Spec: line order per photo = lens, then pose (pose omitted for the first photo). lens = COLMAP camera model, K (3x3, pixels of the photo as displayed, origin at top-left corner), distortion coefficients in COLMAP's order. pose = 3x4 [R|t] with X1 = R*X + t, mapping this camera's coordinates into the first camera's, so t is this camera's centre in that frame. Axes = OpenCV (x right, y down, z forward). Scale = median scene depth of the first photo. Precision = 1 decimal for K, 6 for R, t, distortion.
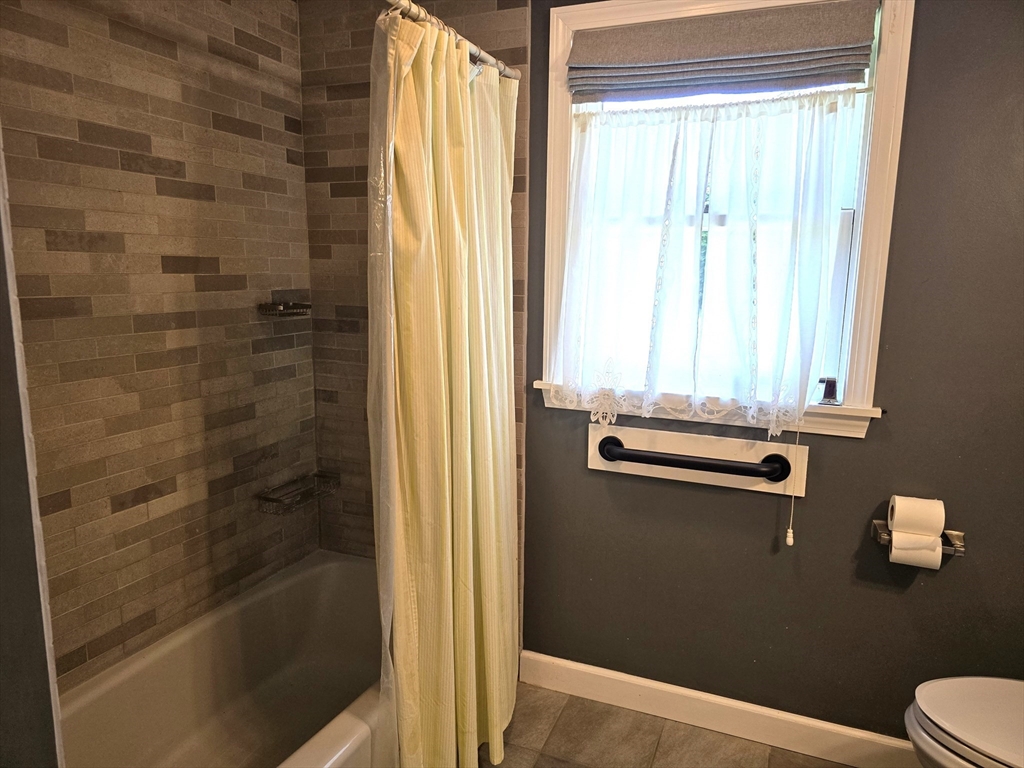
lens RADIAL K [[687.5, 0, 514.6], [0, 687.5, 385.4], [0, 0, 1]] dist [0.051862, -0.031665]
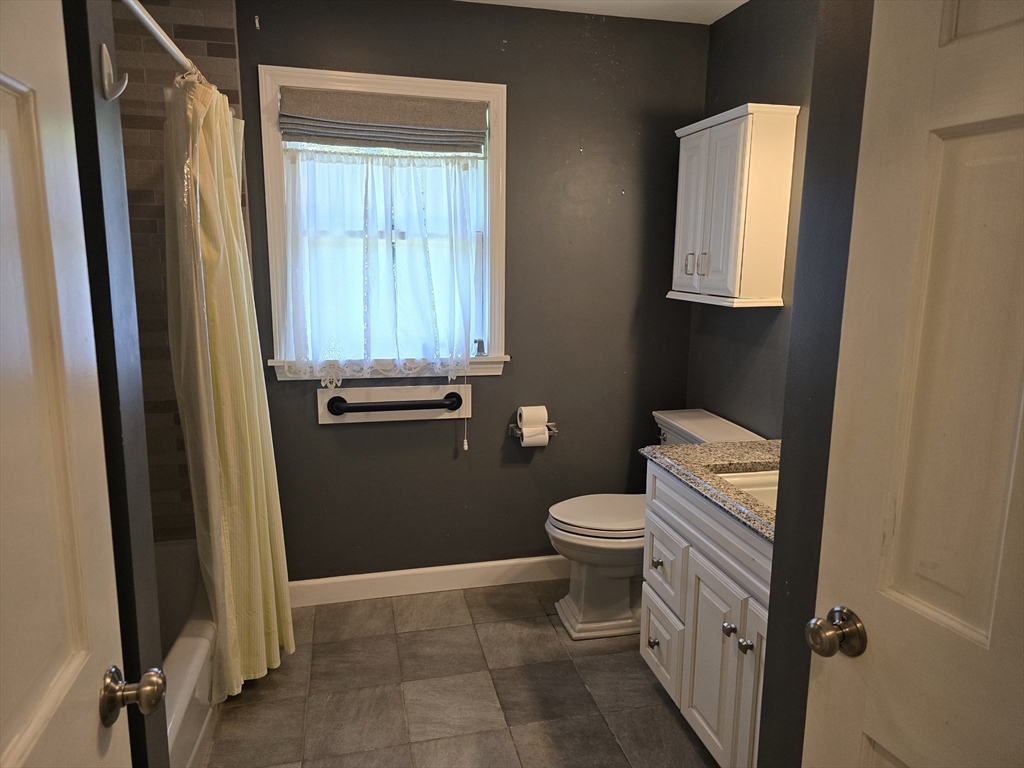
lens RADIAL K [[687.5, 0, 512.2], [0, 687.5, 384.5], [0, 0, 1]] dist [0.051862, -0.031665]
pose [[0.813800, -0.109209, 0.570791, -0.372214], [0.099832, 0.993855, 0.047820, 0.024031], [-0.572505, 0.018067, 0.819702, -0.305069]]
